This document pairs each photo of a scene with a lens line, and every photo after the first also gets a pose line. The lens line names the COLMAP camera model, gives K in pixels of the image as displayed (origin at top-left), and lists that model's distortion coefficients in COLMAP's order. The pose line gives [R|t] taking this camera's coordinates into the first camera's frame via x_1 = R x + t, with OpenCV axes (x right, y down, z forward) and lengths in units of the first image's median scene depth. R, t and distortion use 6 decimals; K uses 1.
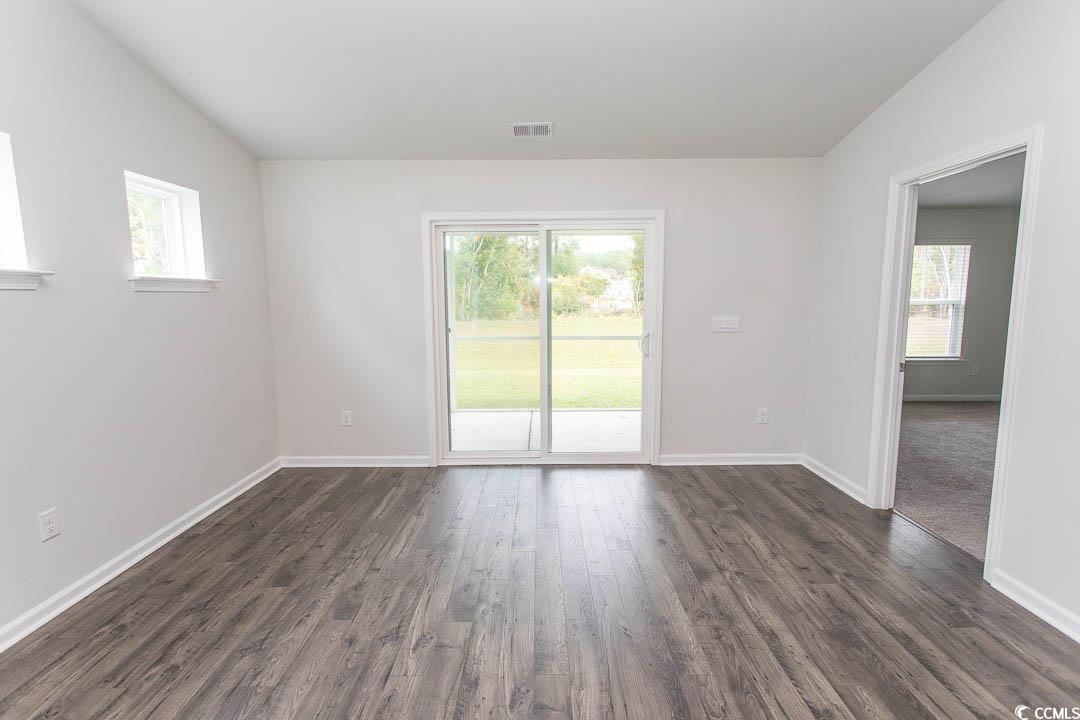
lens RADIAL K [[508.0, 0, 538.1], [0, 508.0, 354.4], [0, 0, 1]] dist [-0.000255, 0.001623]
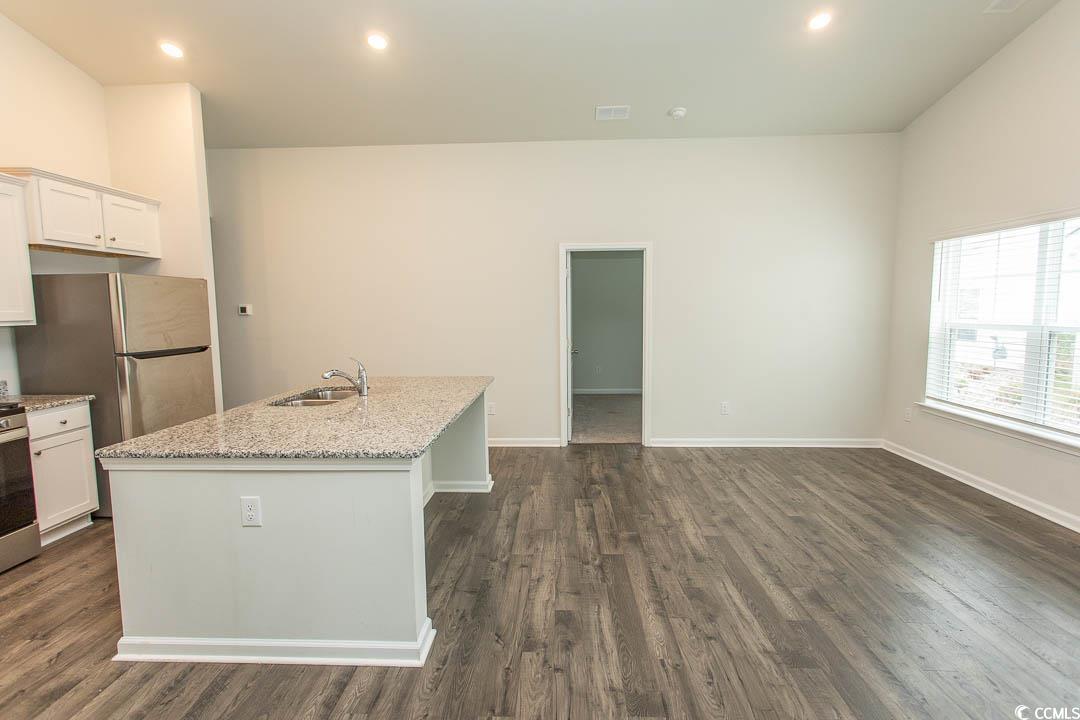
lens RADIAL K [[508.0, 0, 537.3], [0, 508.0, 356.4], [0, 0, 1]] dist [-0.000255, 0.001623]
pose [[-0.998813, 0.014228, 0.046584, 0.413307], [0.023503, 0.978461, 0.205087, -0.239920], [-0.042663, 0.205939, -0.977634, 1.878685]]
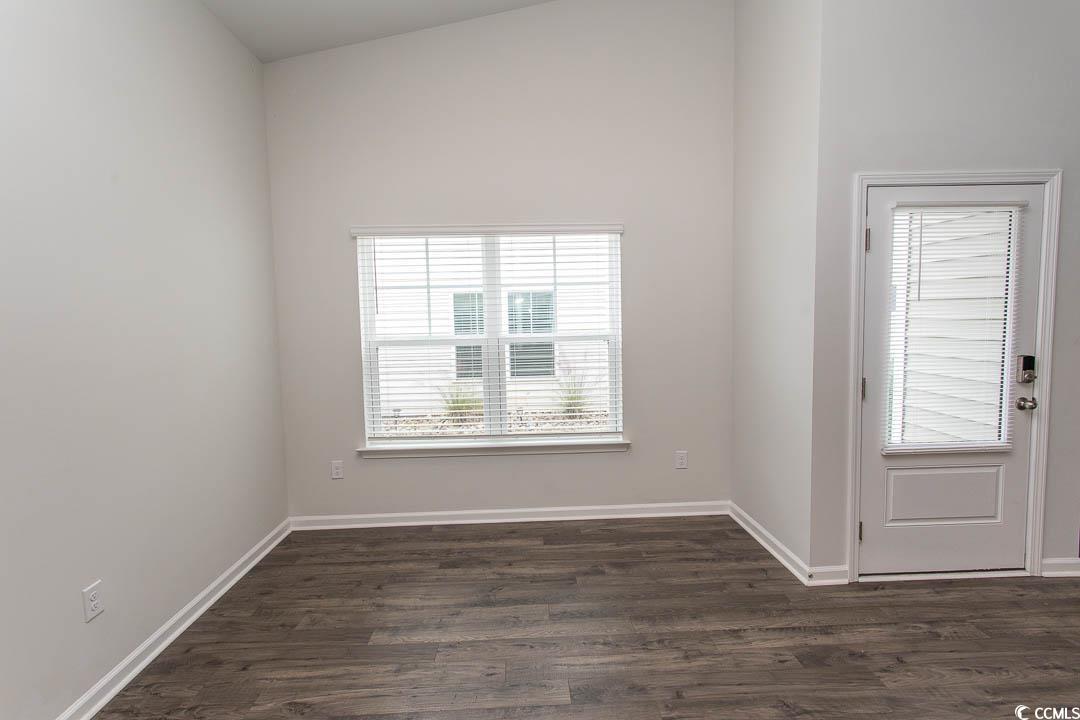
lens RADIAL K [[508.0, 0, 537.6], [0, 508.0, 357.6], [0, 0, 1]] dist [-0.000255, 0.001623]
pose [[0.036682, 0.086838, -0.995547, 0.489565], [-0.092249, 0.992258, 0.083152, -0.085707], [0.995060, 0.088788, 0.044409, 0.560968]]
